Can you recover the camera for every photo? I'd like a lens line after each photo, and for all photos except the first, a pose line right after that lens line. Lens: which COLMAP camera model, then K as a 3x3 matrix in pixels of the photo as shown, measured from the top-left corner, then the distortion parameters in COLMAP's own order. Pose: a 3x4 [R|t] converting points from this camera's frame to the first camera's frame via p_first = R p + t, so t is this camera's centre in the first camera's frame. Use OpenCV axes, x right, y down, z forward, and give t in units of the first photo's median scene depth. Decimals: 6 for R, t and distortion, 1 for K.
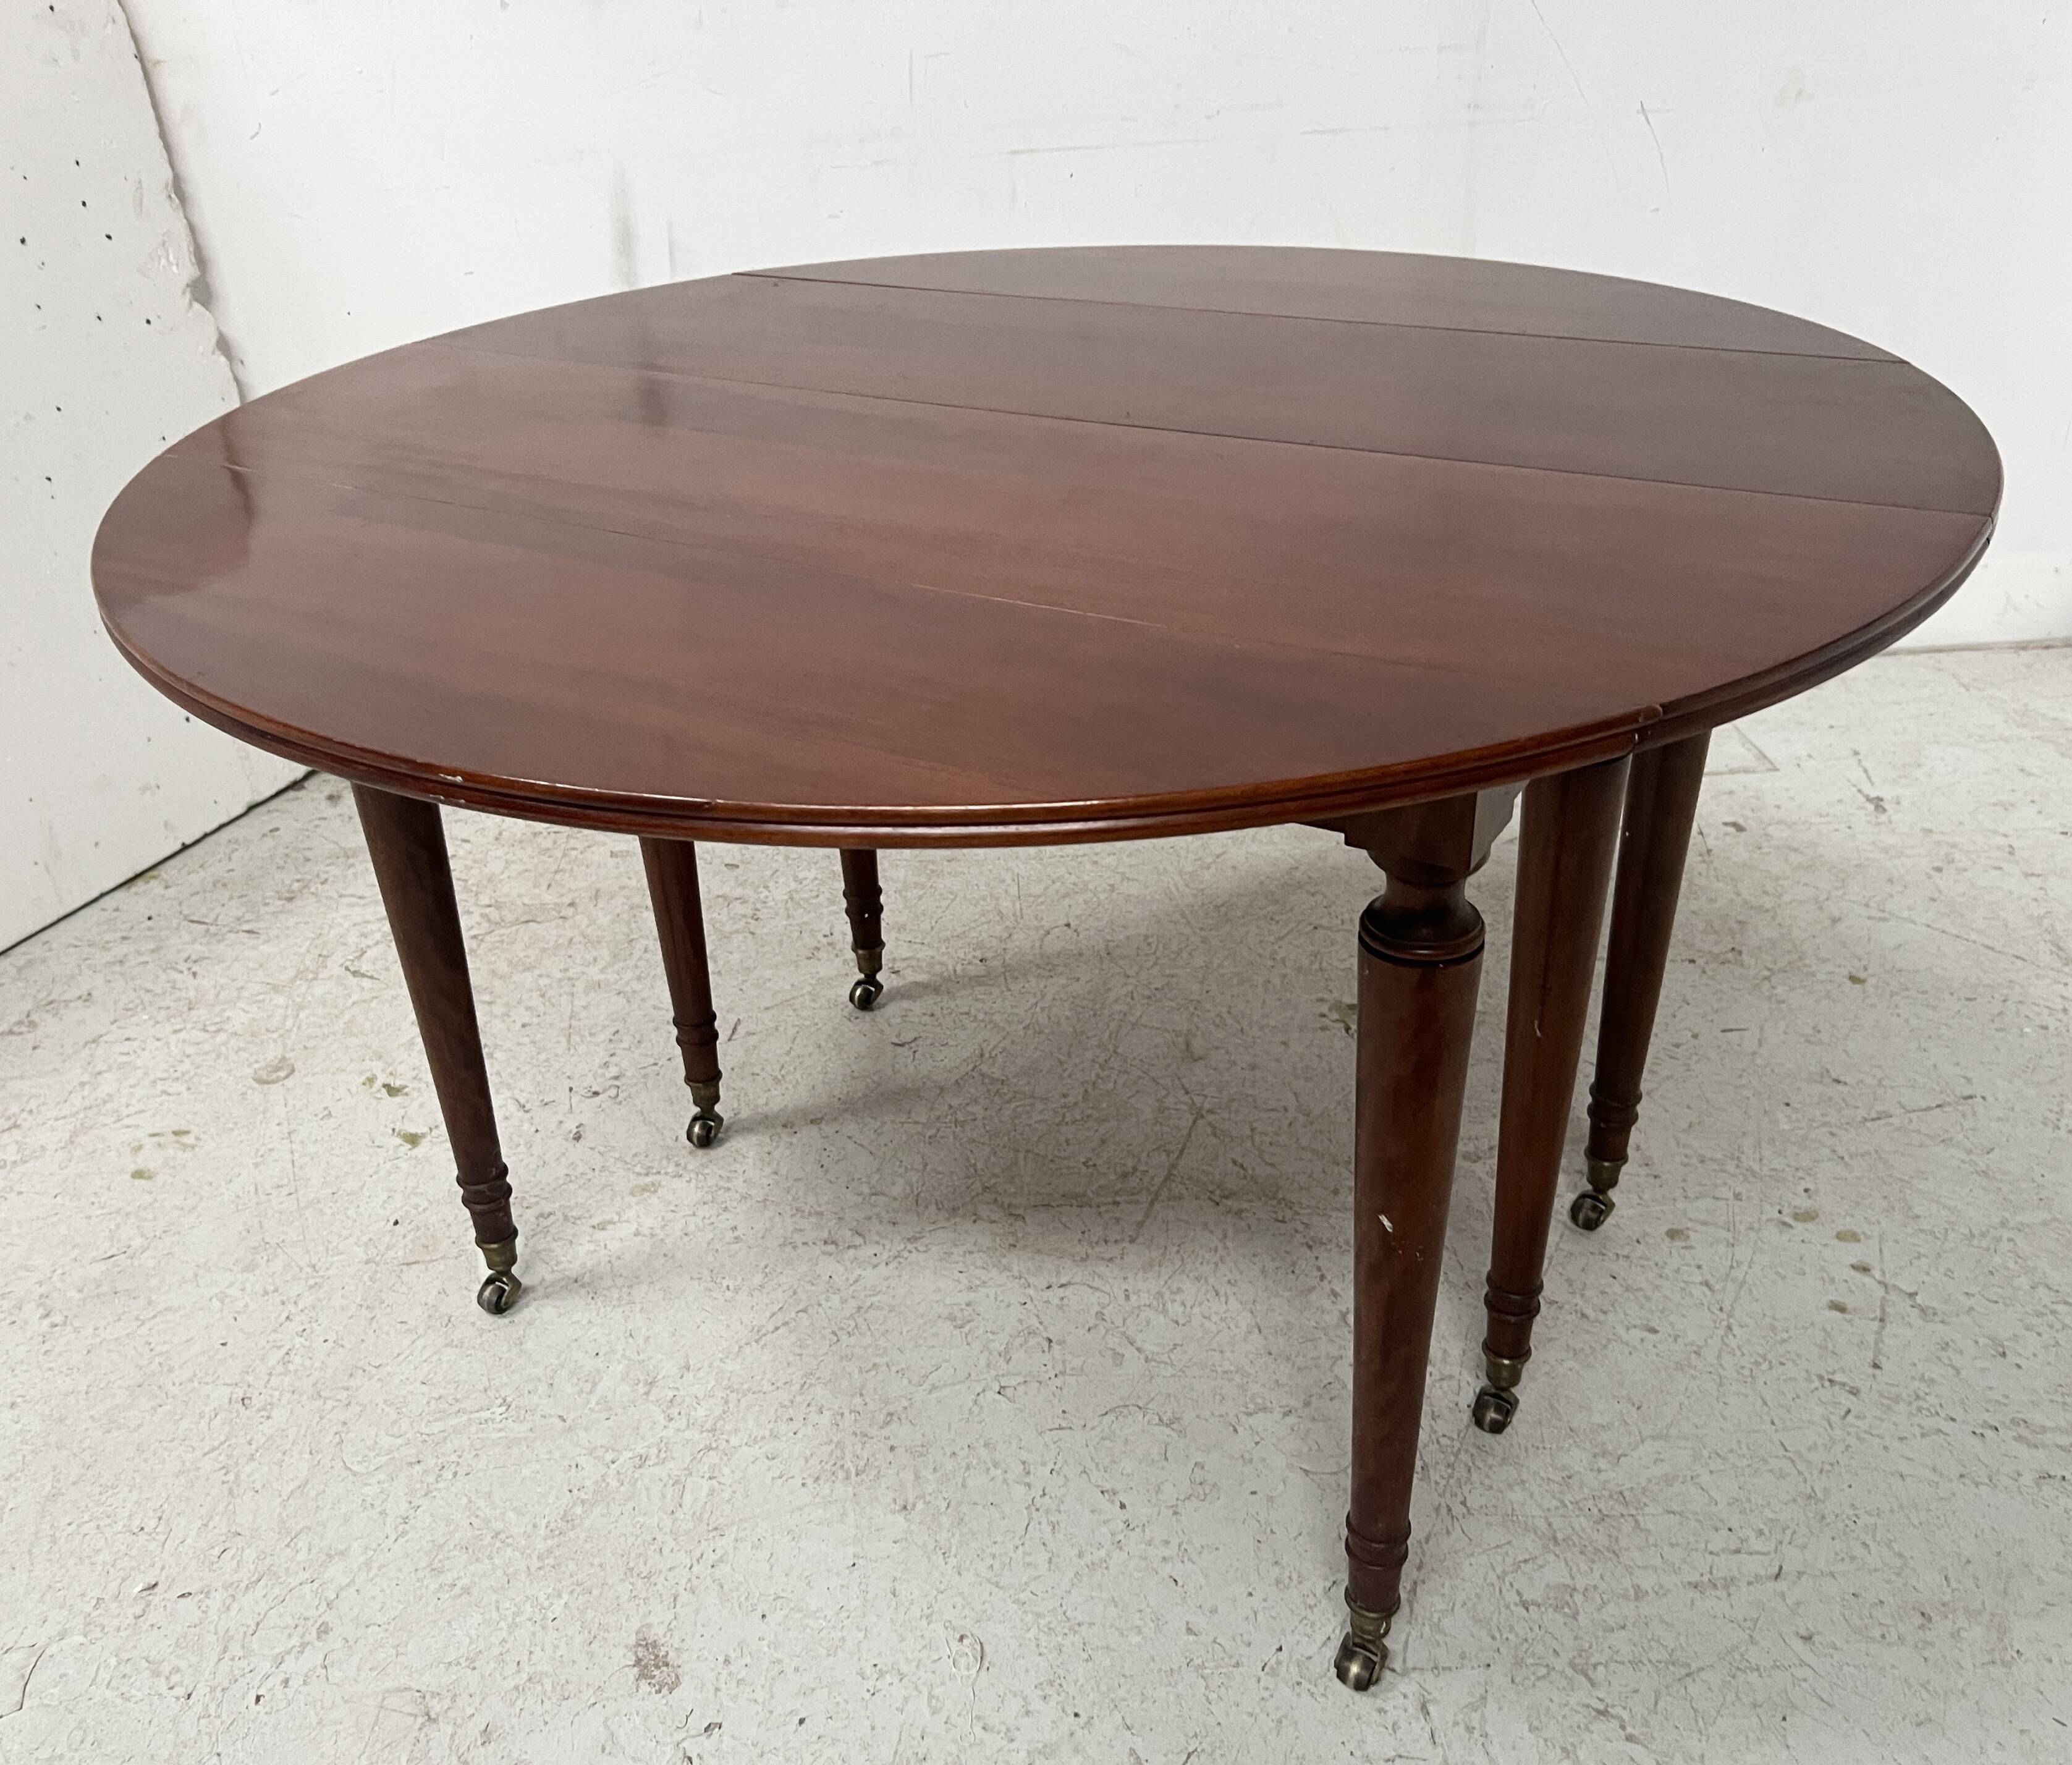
lens RADIAL K [[1854.8, 0, 993.9], [0, 1854.8, 957.4], [0, 0, 1]] dist [0.039709, -0.042534]
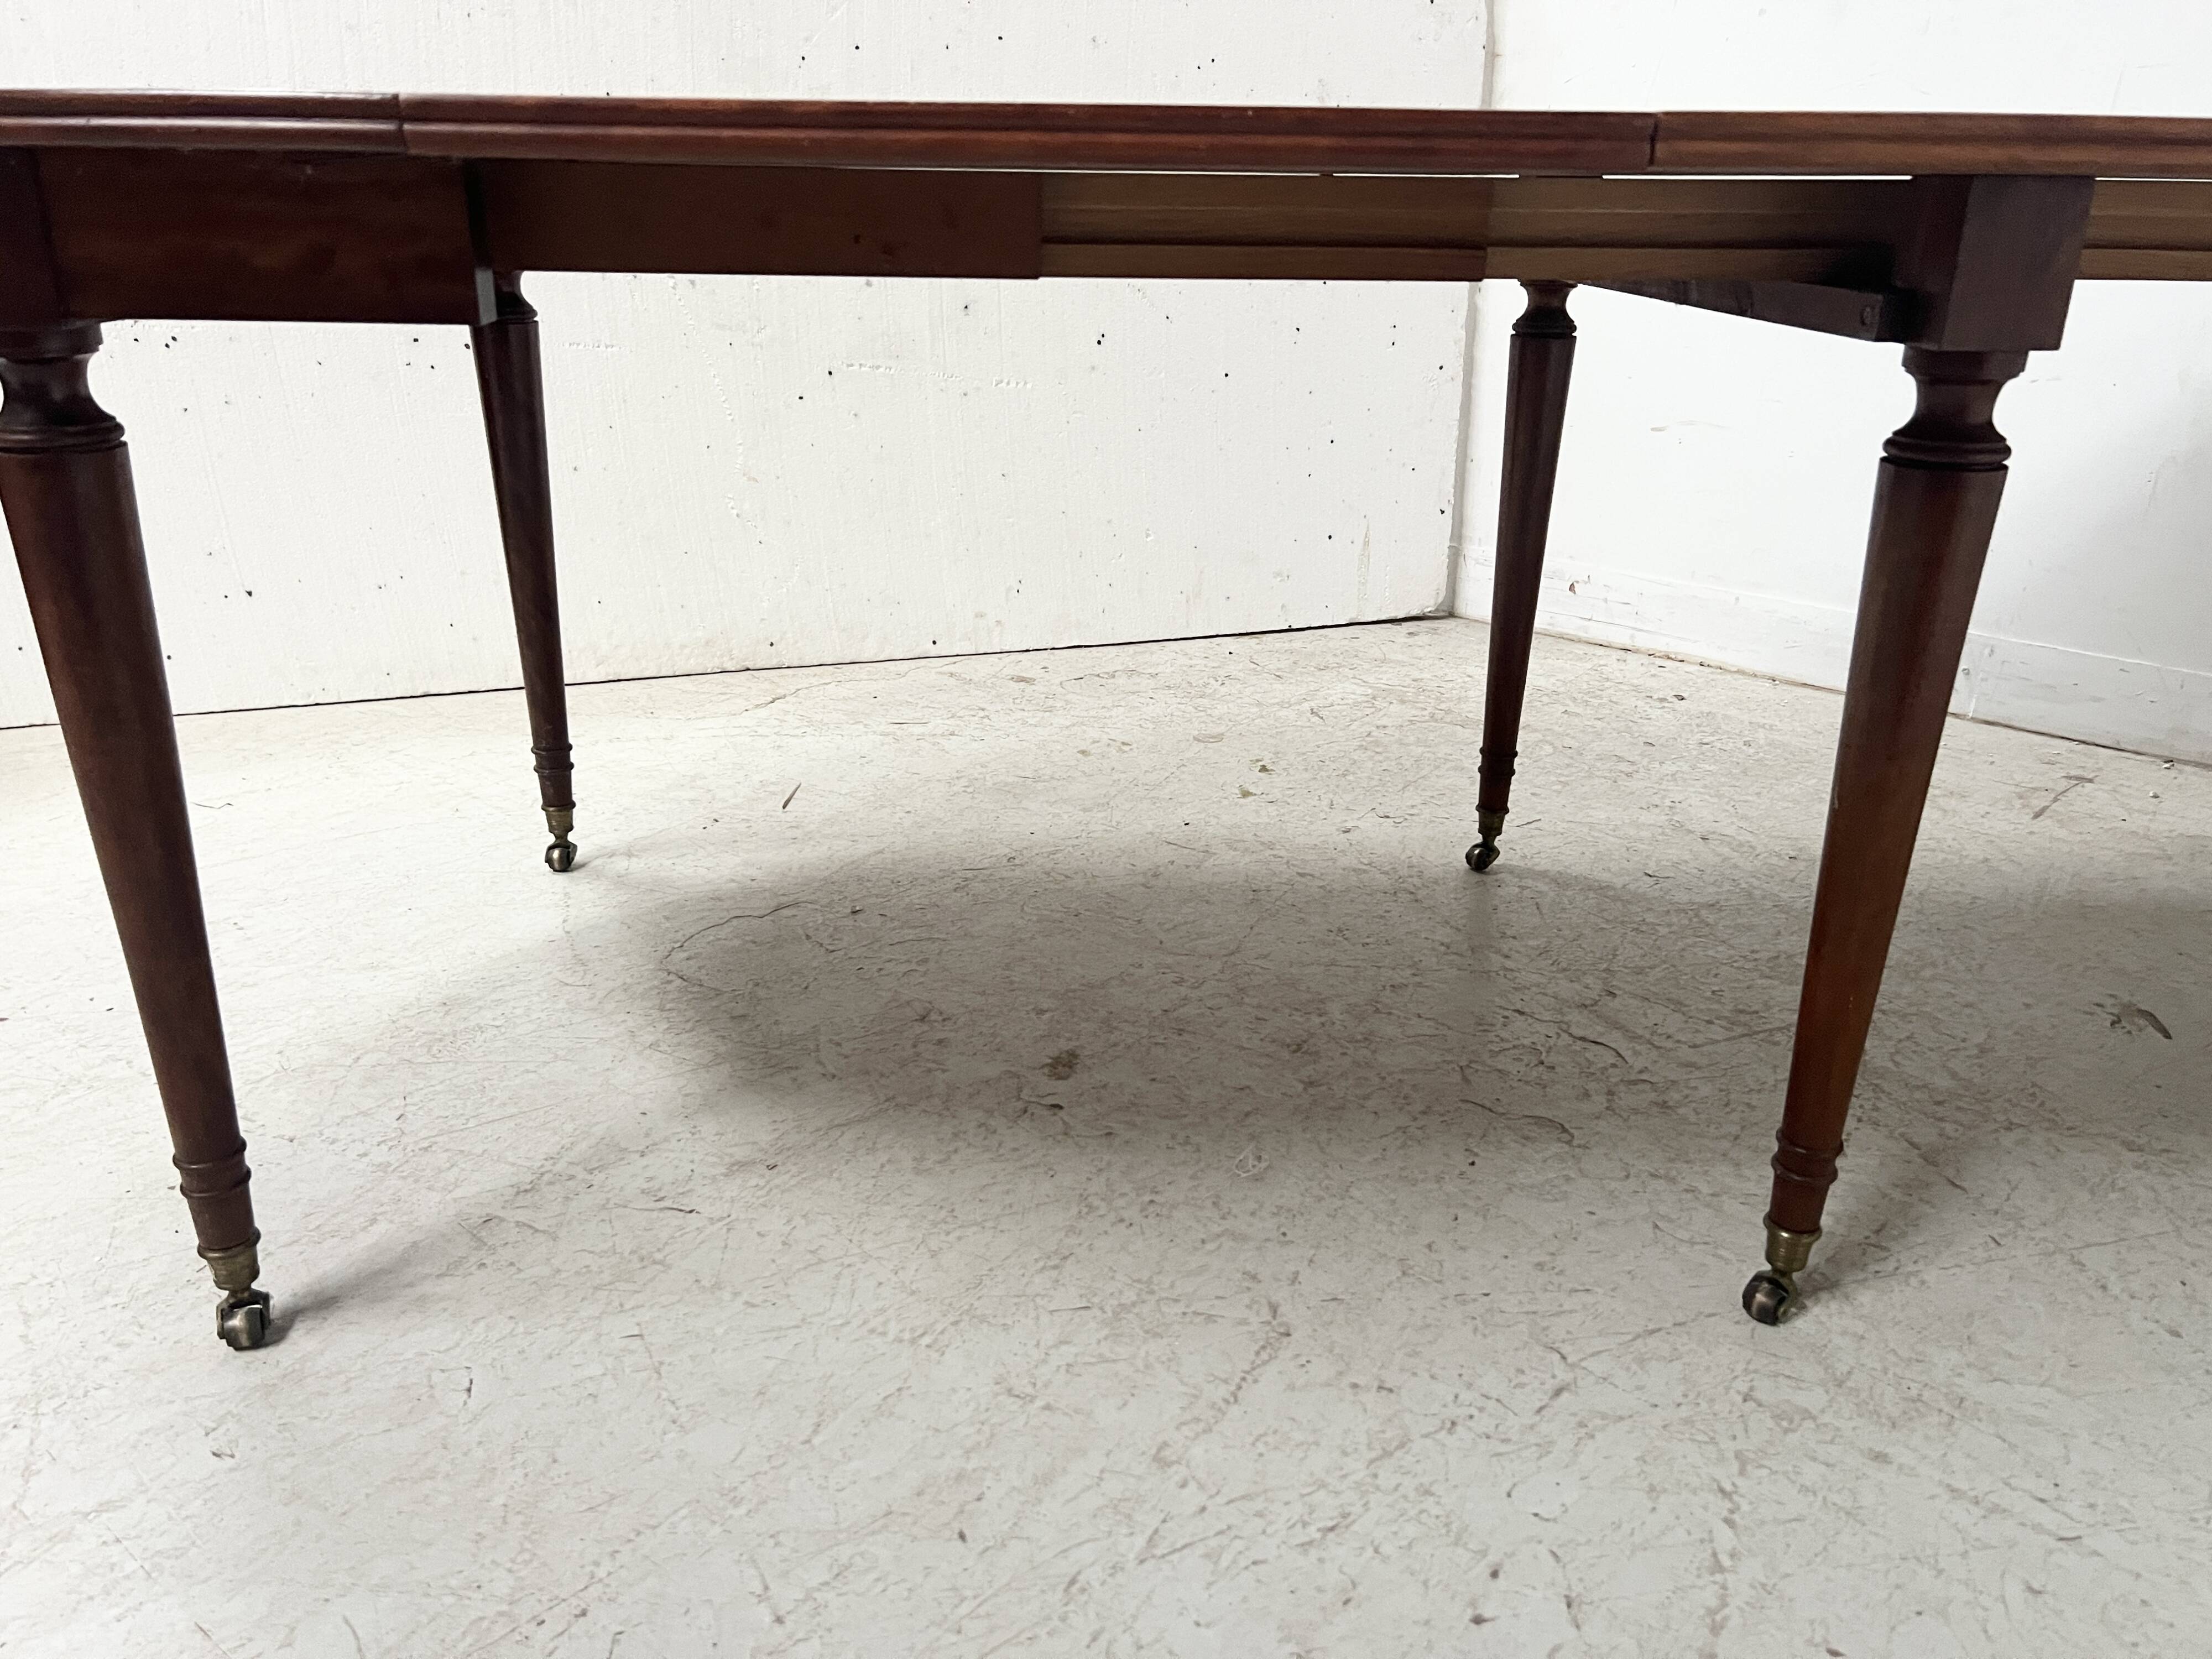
lens RADIAL K [[1647.5, 0, 1121.8], [0, 1647.5, 846.9], [0, 0, 1]] dist [0.044060, -0.051178]
pose [[0.704475, 0.322449, -0.632251, 0.403476], [-0.408709, 0.912610, 0.010036, 0.179460], [0.580235, 0.251336, 0.774699, 0.111139]]
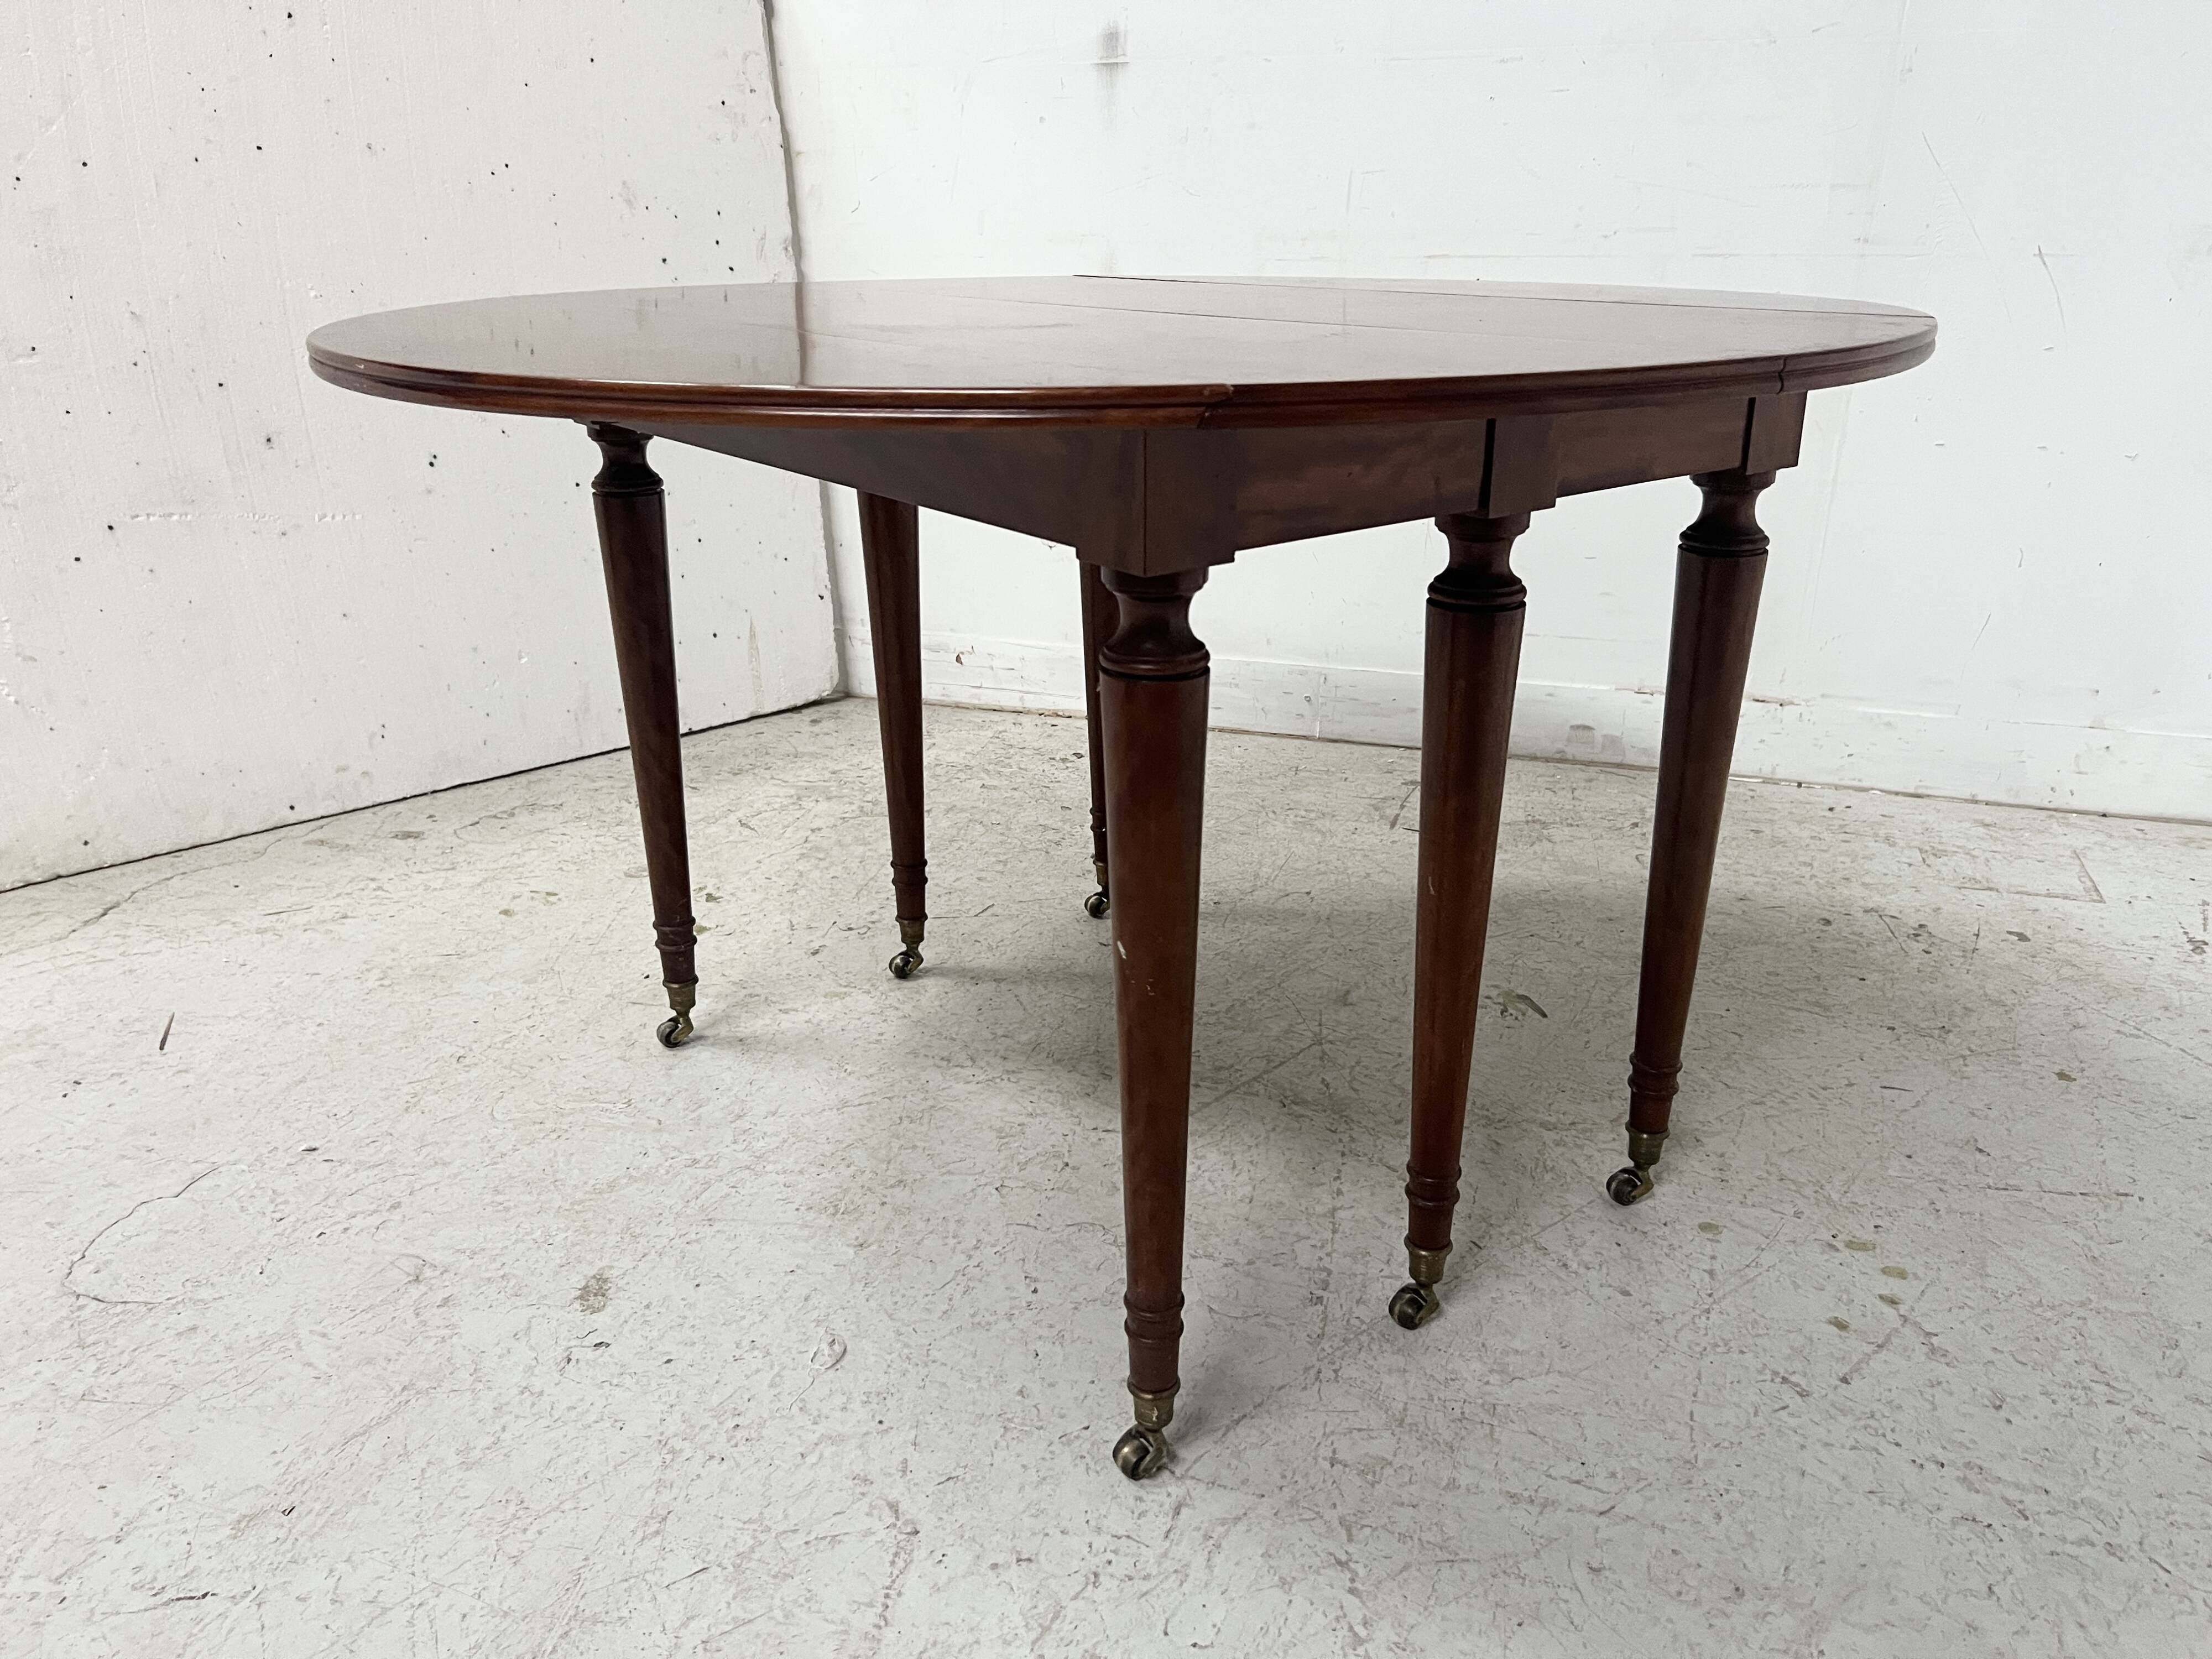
lens RADIAL K [[1647.5, 0, 1116.8], [0, 1647.5, 845.5], [0, 0, 1]] dist [0.044060, -0.051178]
pose [[0.929167, 0.174386, -0.325943, 0.333956], [-0.223651, 0.967245, -0.120069, 0.131758], [0.294328, 0.184462, 0.937734, 0.062546]]
